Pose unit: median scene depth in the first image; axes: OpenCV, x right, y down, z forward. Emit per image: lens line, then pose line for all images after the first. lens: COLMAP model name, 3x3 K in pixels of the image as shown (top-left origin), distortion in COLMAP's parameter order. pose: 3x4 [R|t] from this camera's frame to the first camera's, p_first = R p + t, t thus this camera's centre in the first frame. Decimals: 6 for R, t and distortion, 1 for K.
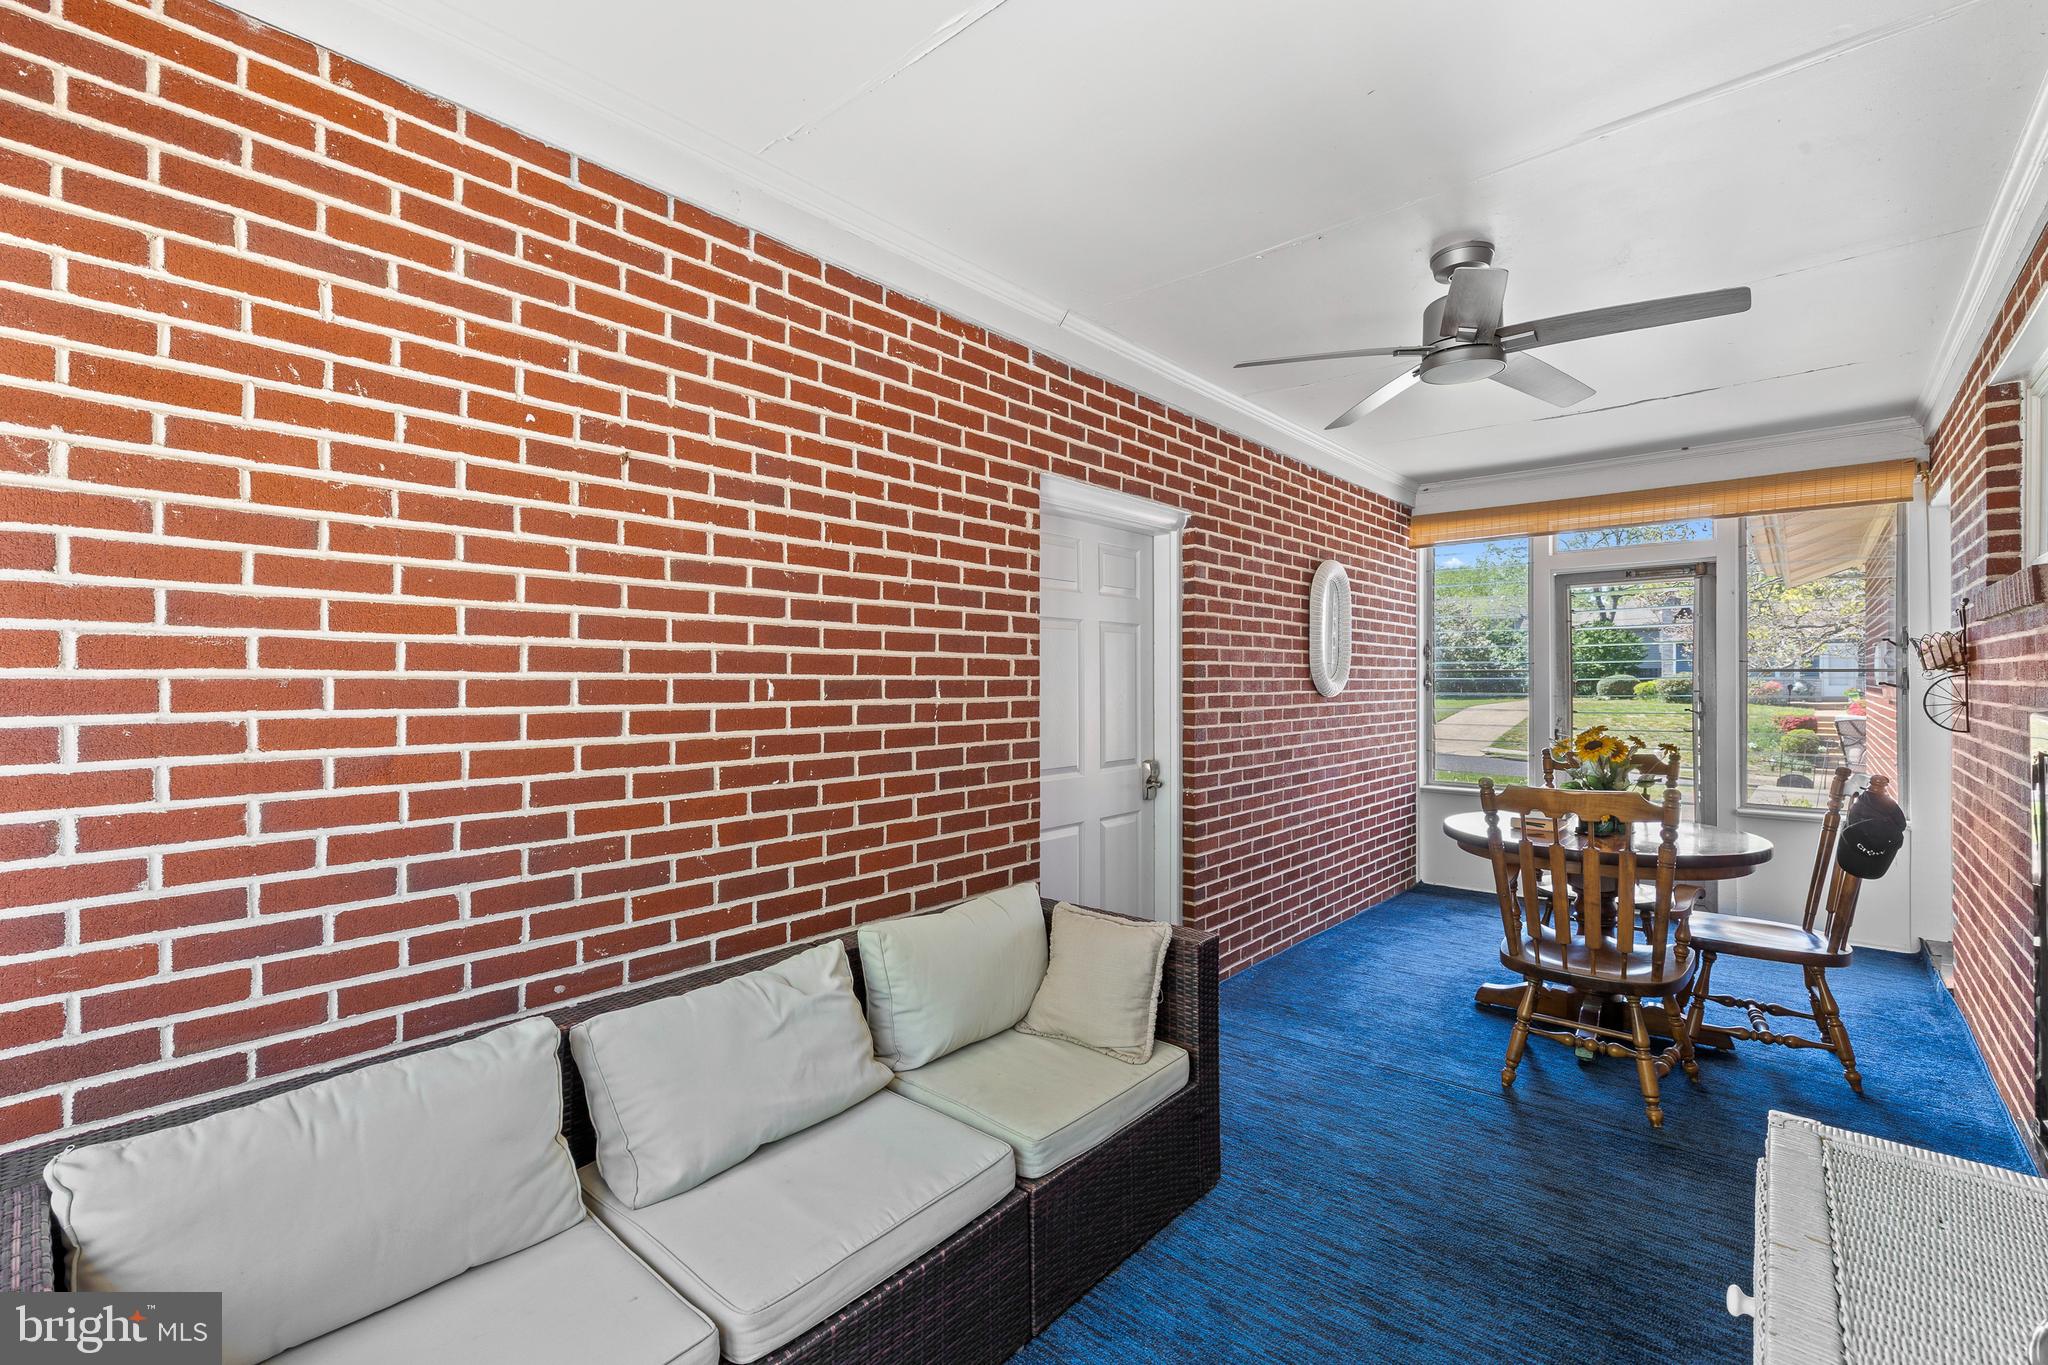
lens RADIAL K [[892.7, 0, 1038.3], [0, 892.7, 683.4], [0, 0, 1]] dist [-0.002631, 0.000027]
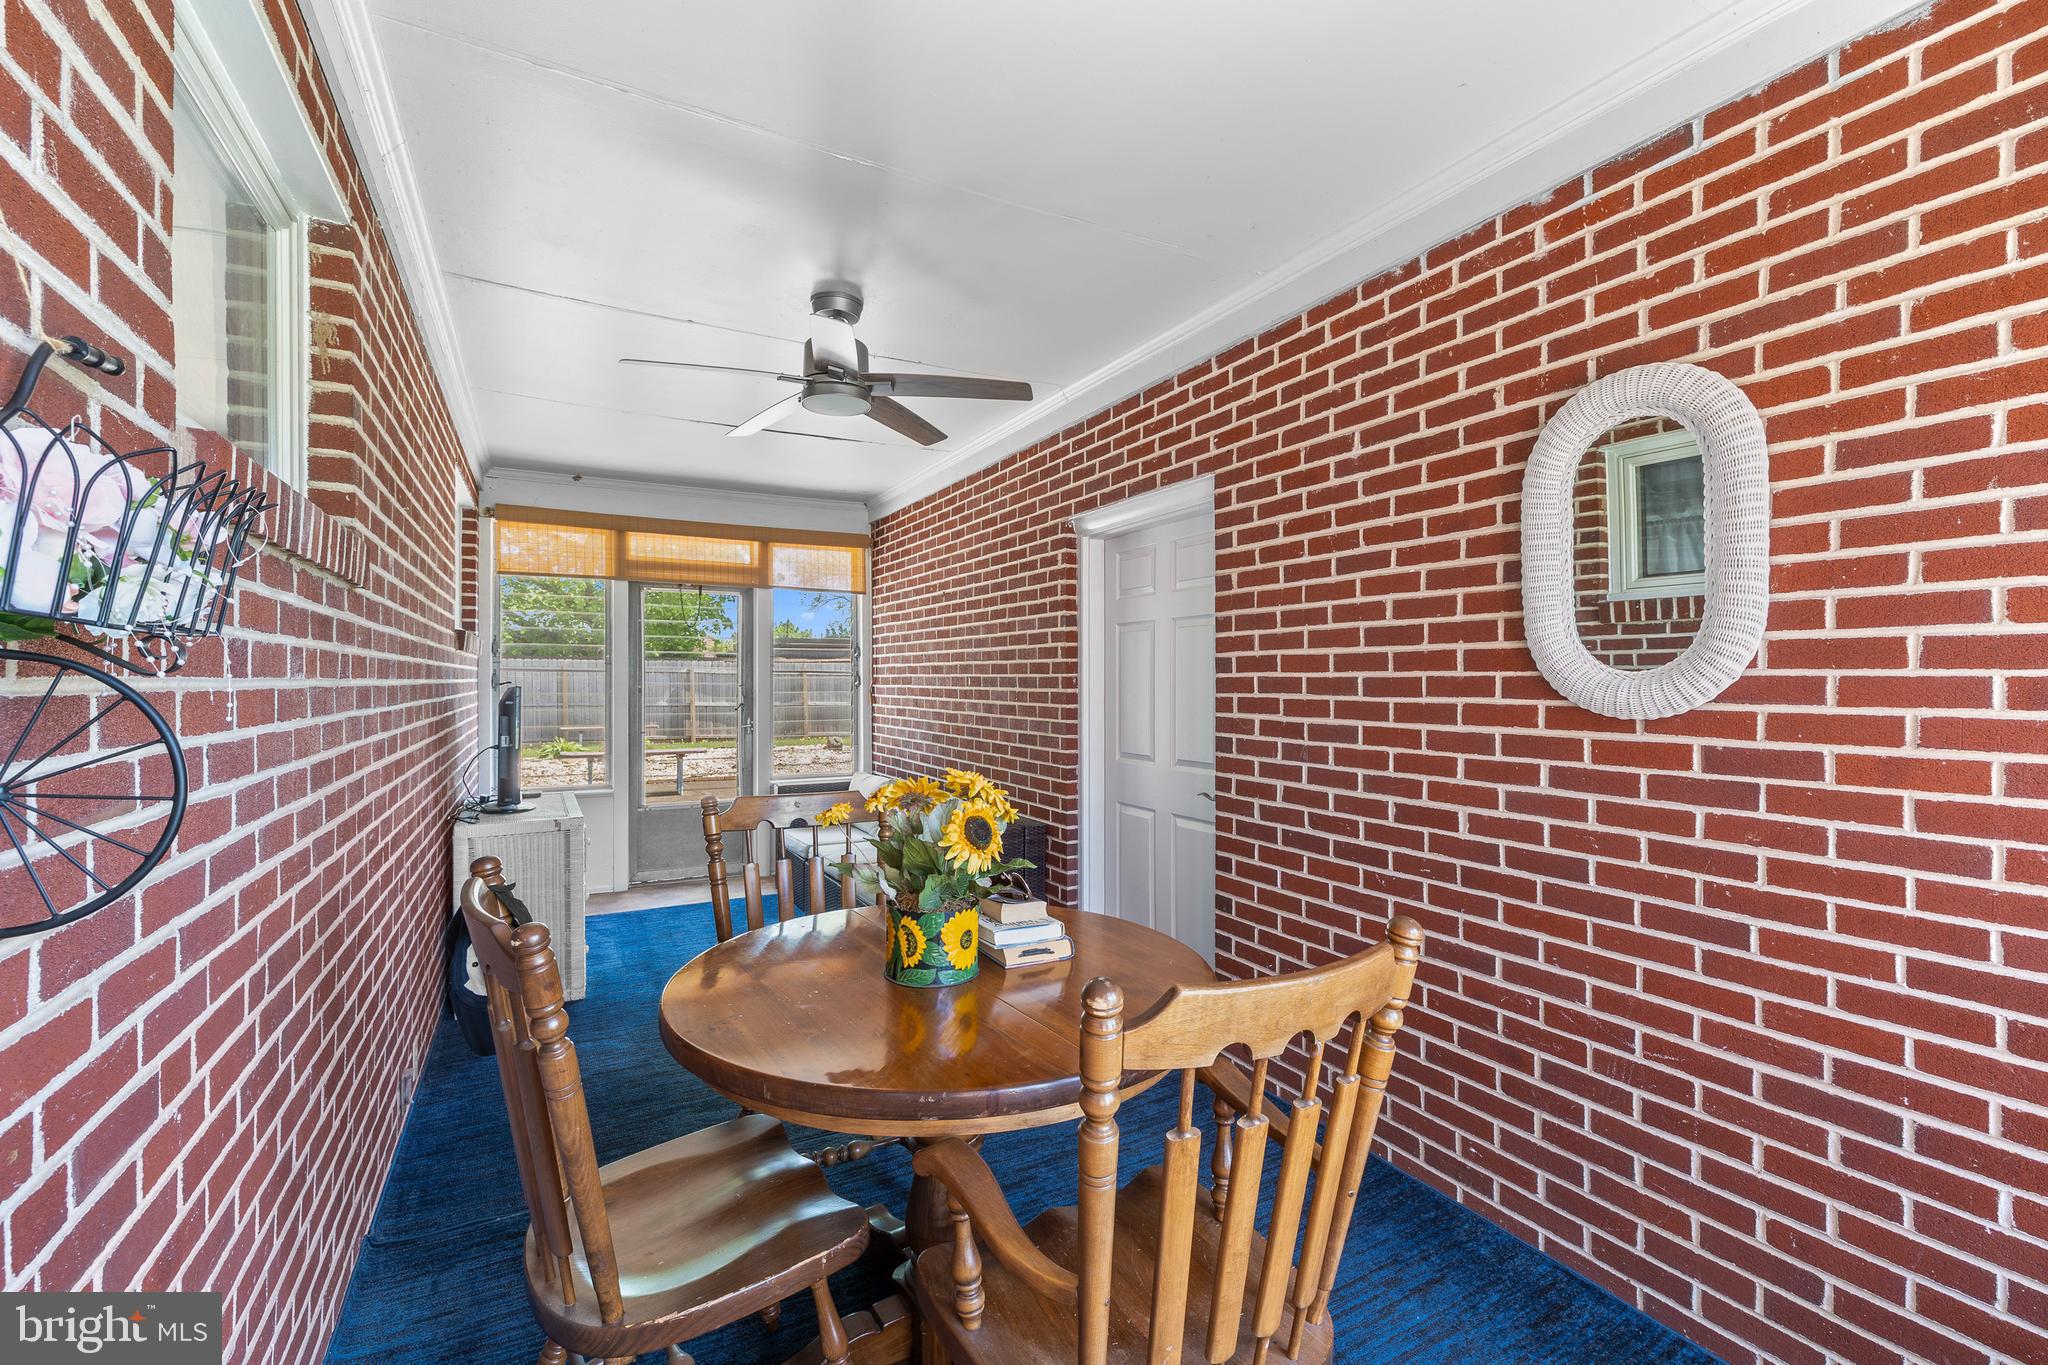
lens RADIAL K [[892.7, 0, 1036.6], [0, 892.7, 677.4], [0, 0, 1]] dist [-0.002631, 0.000027]
pose [[-0.352134, 0.003610, -0.935943, 1.057240], [0.002229, 0.999993, 0.003019, -0.005799], [0.935947, -0.001023, -0.352139, 1.199671]]
